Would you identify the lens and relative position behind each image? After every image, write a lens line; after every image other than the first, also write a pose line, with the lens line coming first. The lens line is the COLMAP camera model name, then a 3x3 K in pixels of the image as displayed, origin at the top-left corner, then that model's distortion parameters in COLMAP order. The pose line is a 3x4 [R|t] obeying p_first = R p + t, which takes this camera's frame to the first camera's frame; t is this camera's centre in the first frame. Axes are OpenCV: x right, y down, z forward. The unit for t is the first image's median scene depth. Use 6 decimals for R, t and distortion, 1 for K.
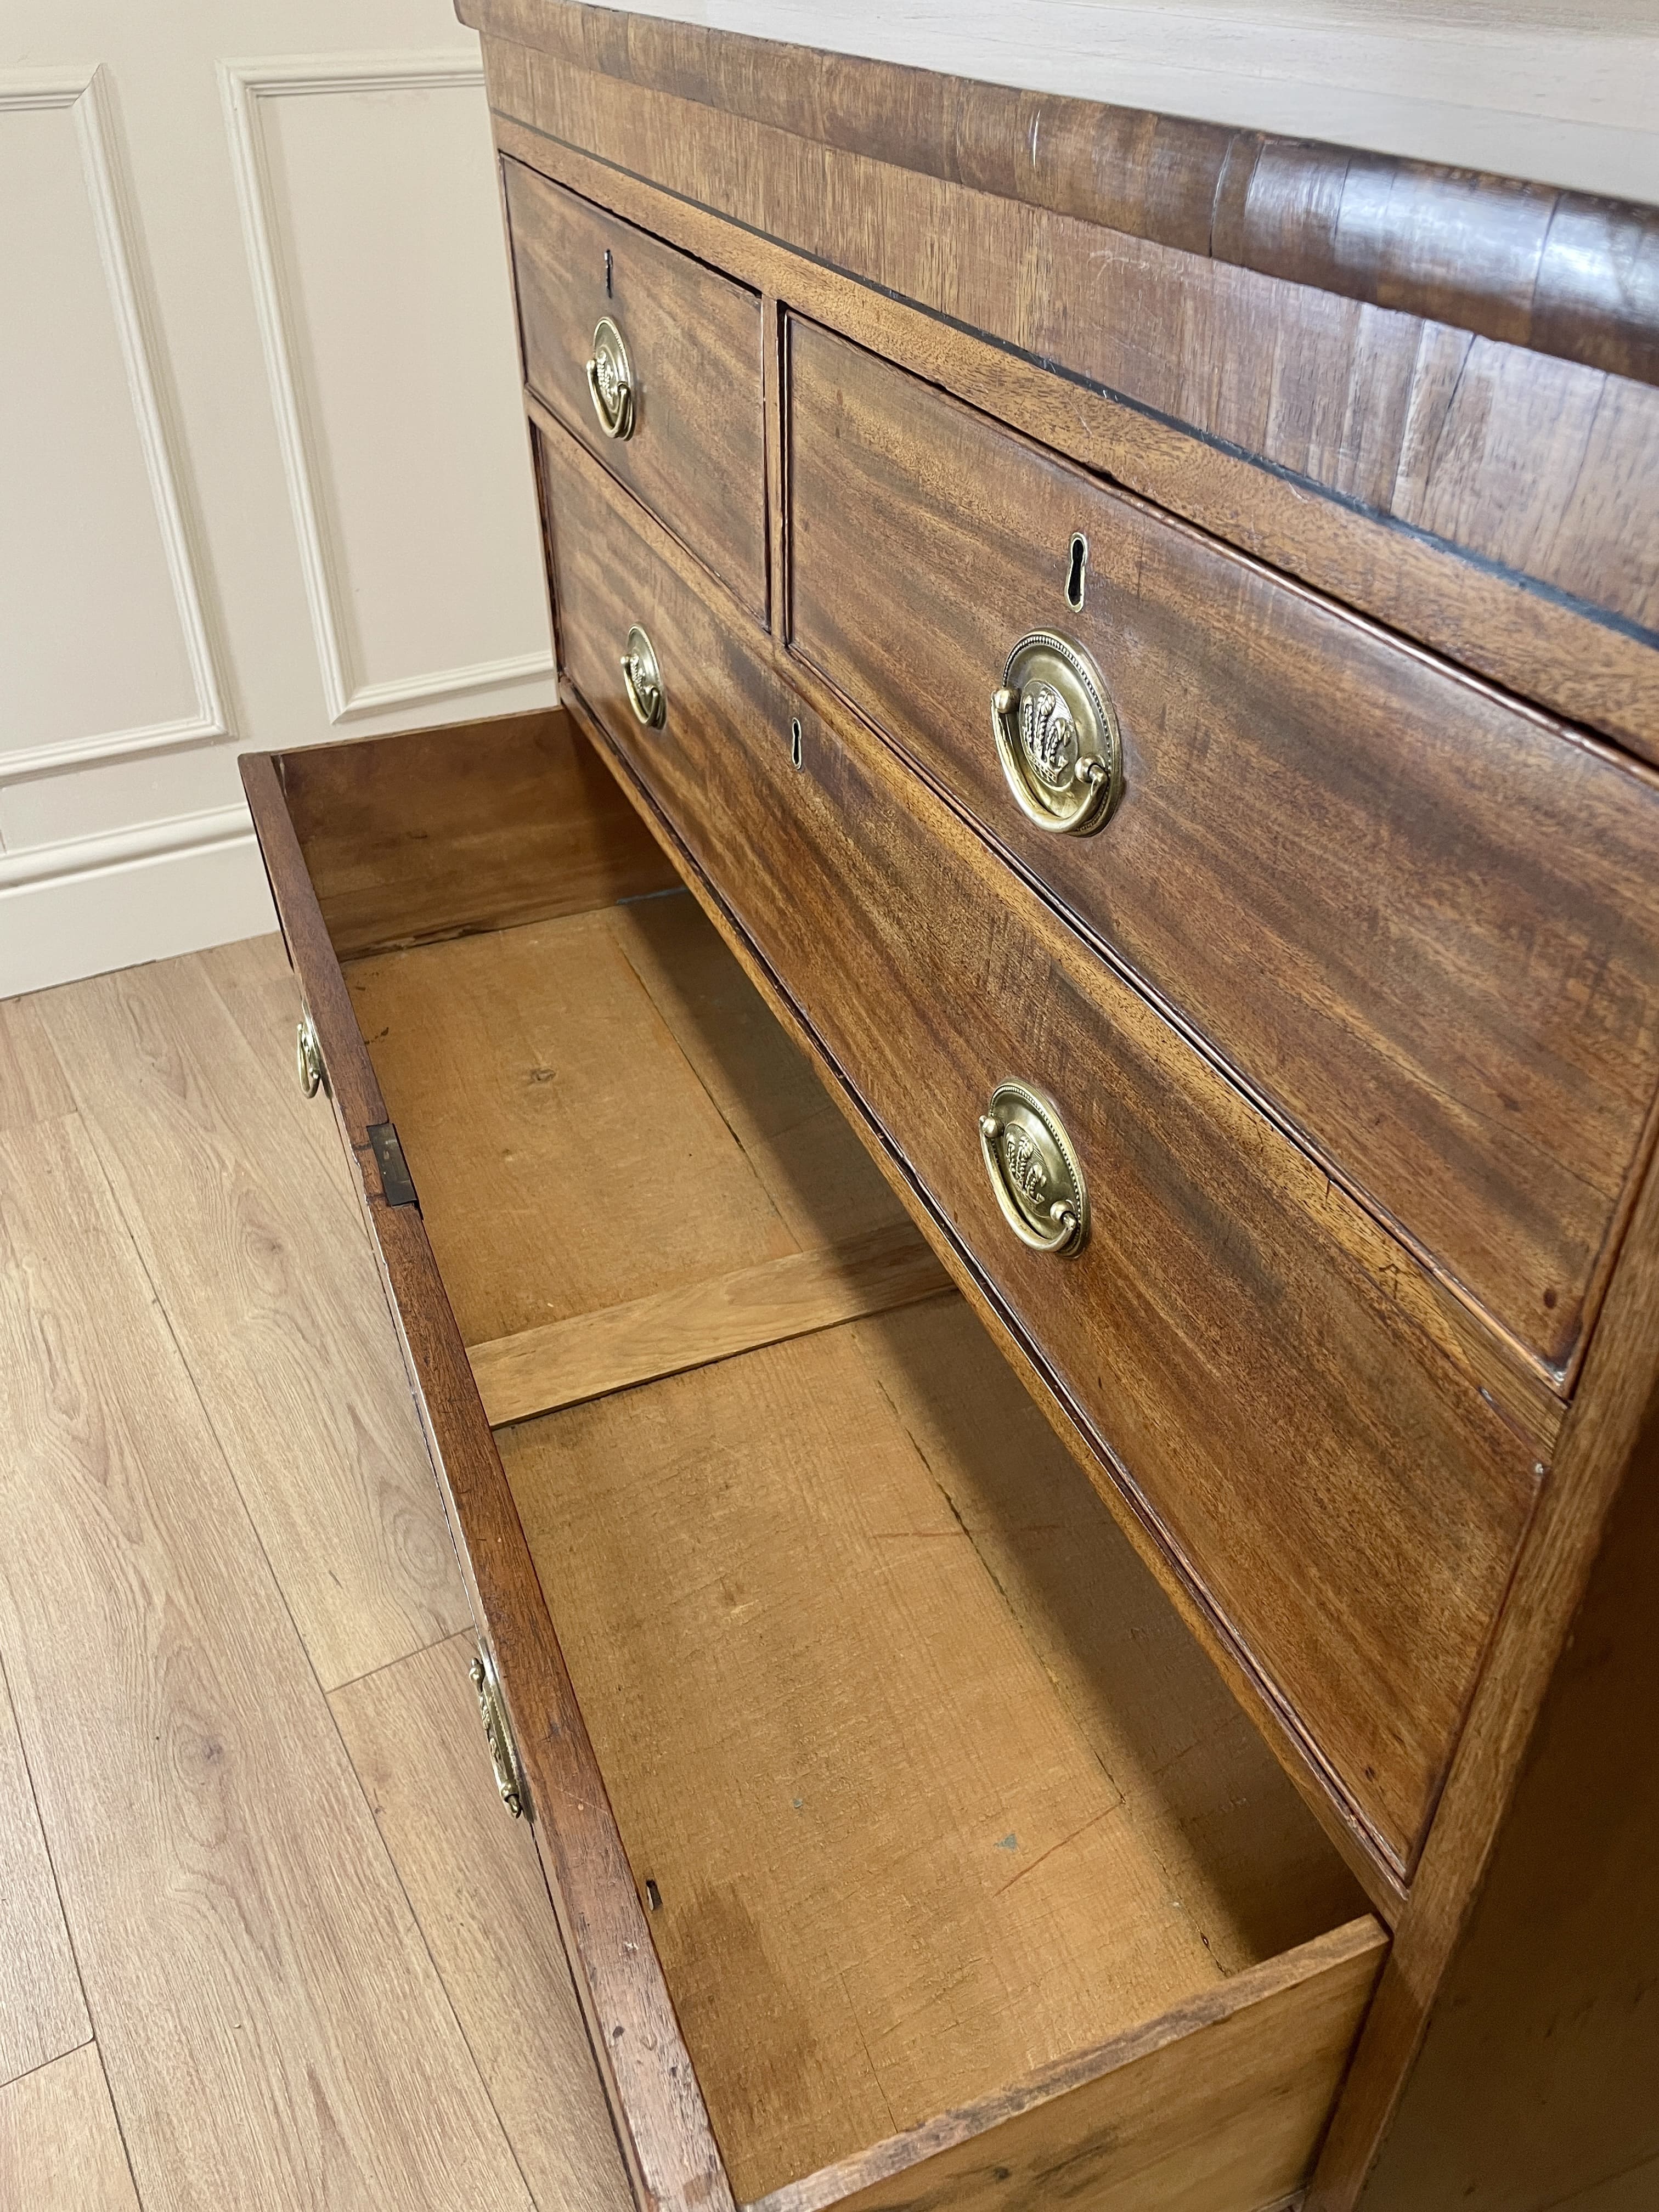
lens RADIAL K [[1690.4, 0, 829.5], [0, 1690.4, 1106.0], [0, 0, 1]] dist [0.092619, -0.121462]
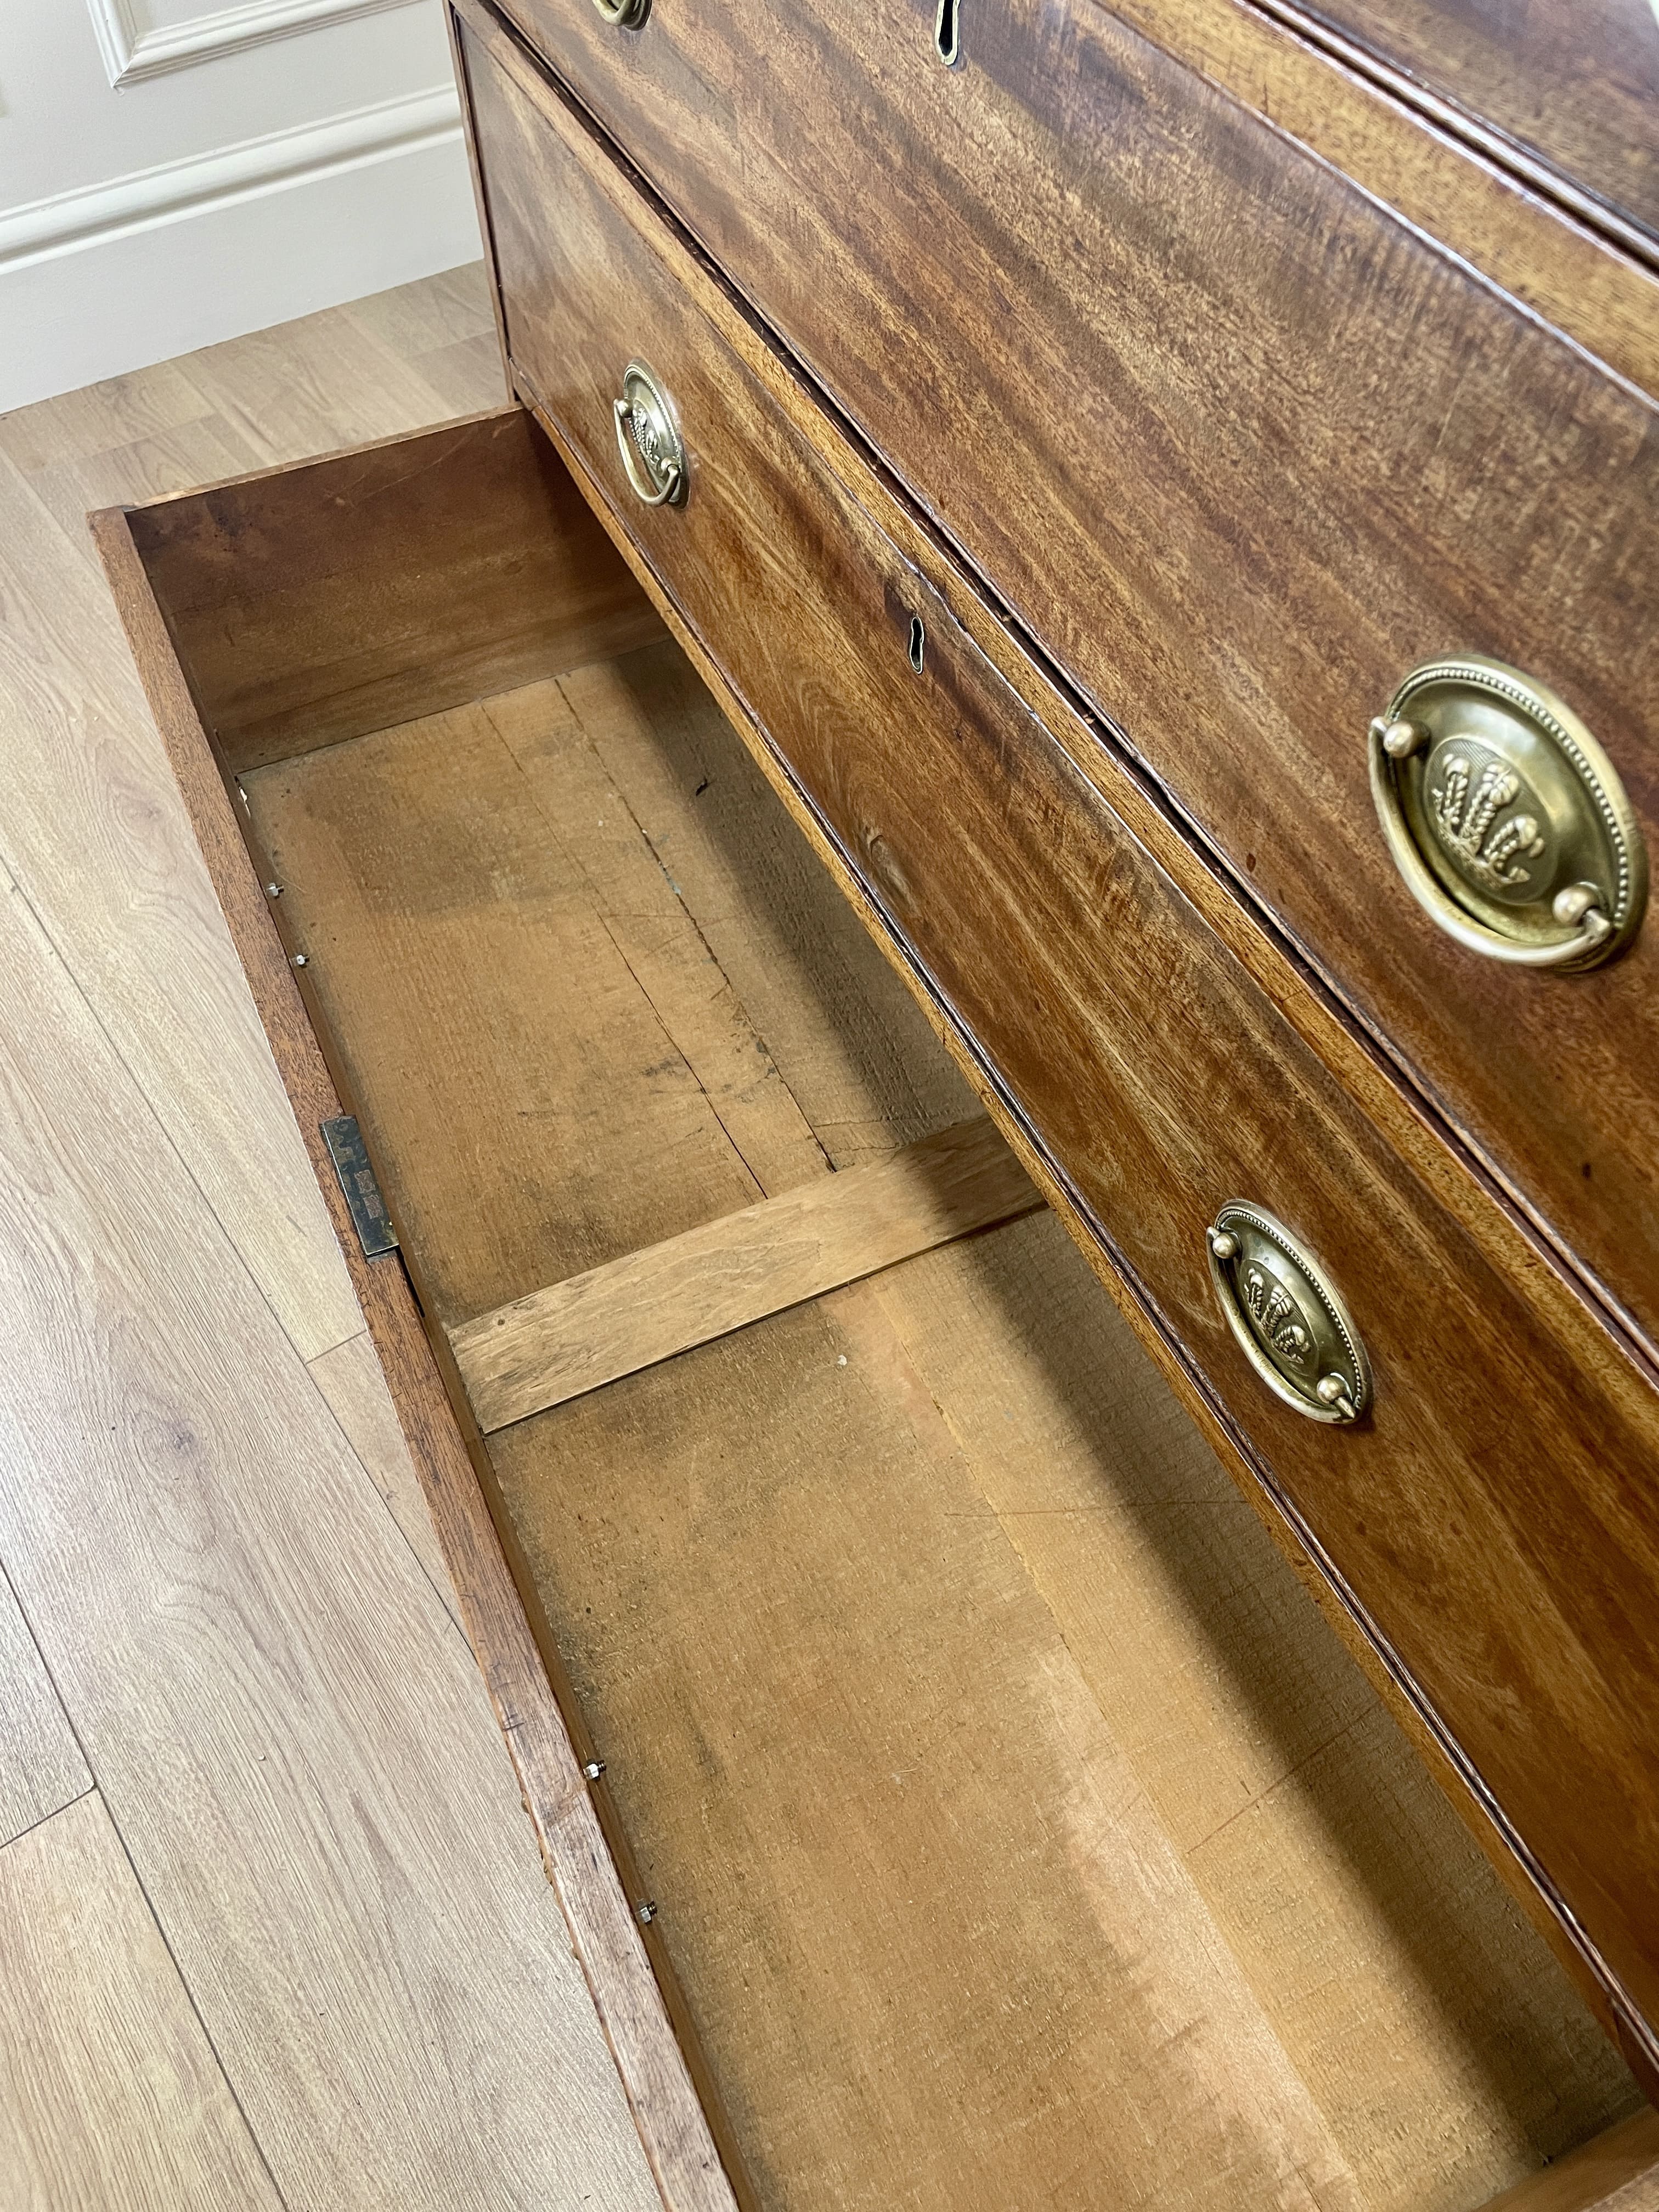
lens RADIAL K [[1690.4, 0, 829.5], [0, 1690.4, 1106.0], [0, 0, 1]] dist [0.092619, -0.121462]
pose [[0.997130, -0.059574, 0.046712, -0.071921], [0.042450, 0.950900, 0.306574, -0.029988], [-0.062682, -0.303711, 0.950700, 0.232917]]
